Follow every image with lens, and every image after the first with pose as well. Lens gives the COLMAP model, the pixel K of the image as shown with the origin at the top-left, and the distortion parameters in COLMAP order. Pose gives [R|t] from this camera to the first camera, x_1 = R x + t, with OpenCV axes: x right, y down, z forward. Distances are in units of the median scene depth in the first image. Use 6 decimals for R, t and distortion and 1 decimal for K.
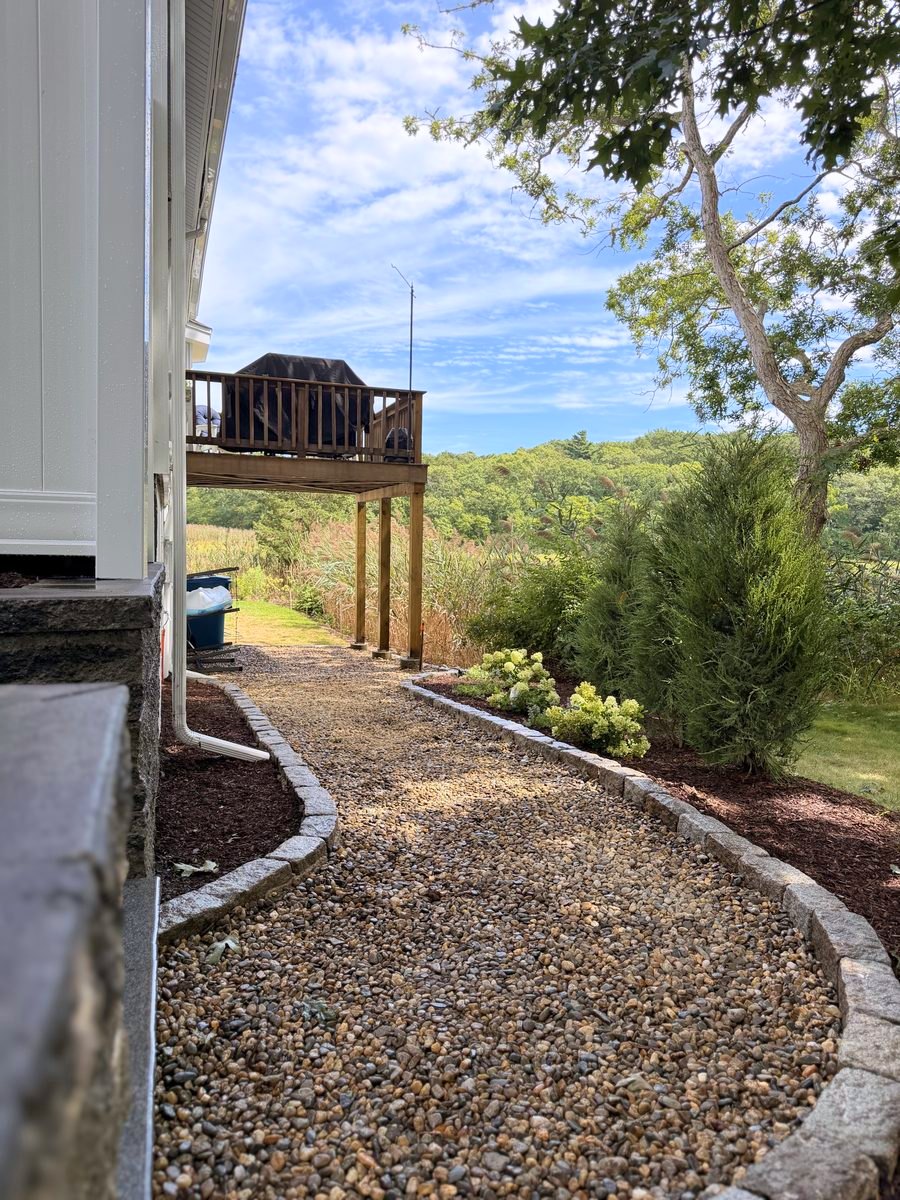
lens RADIAL K [[822.4, 0, 446.6], [0, 822.4, 595.5], [0, 0, 1]] dist [0.048314, -0.028404]
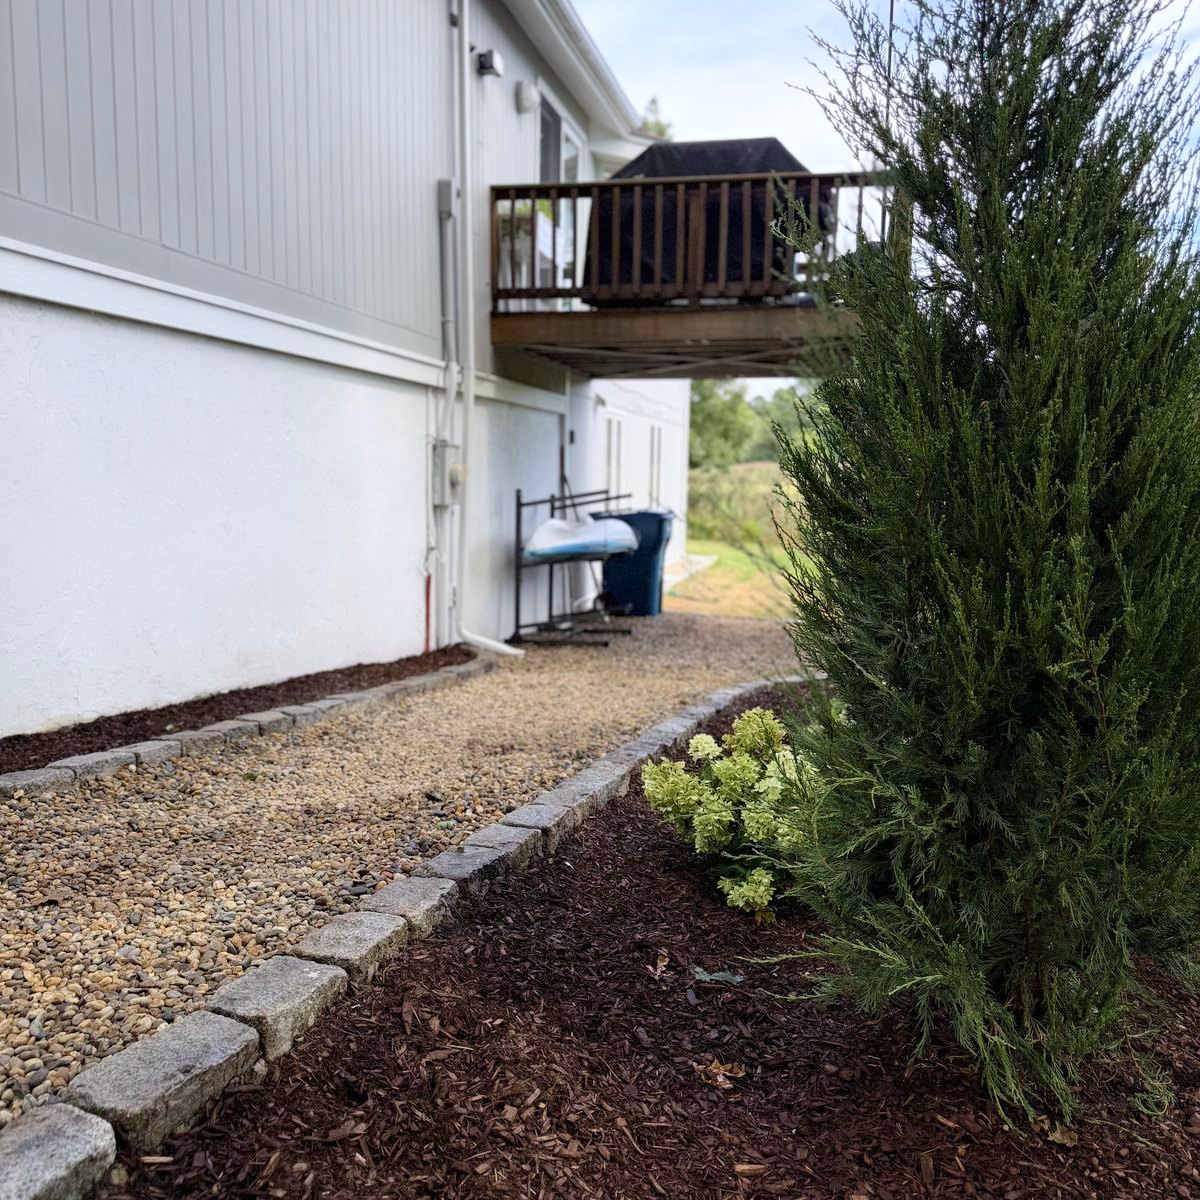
lens RADIAL K [[1112.4, 0, 600.2], [0, 1112.4, 599.8], [0, 0, 1]] dist [-0.062278, -0.009681]
pose [[0.871565, 0.049499, -0.487775, 0.664676], [-0.023695, 0.997980, 0.058936, 0.034595], [0.489707, -0.039809, 0.870978, 0.862109]]
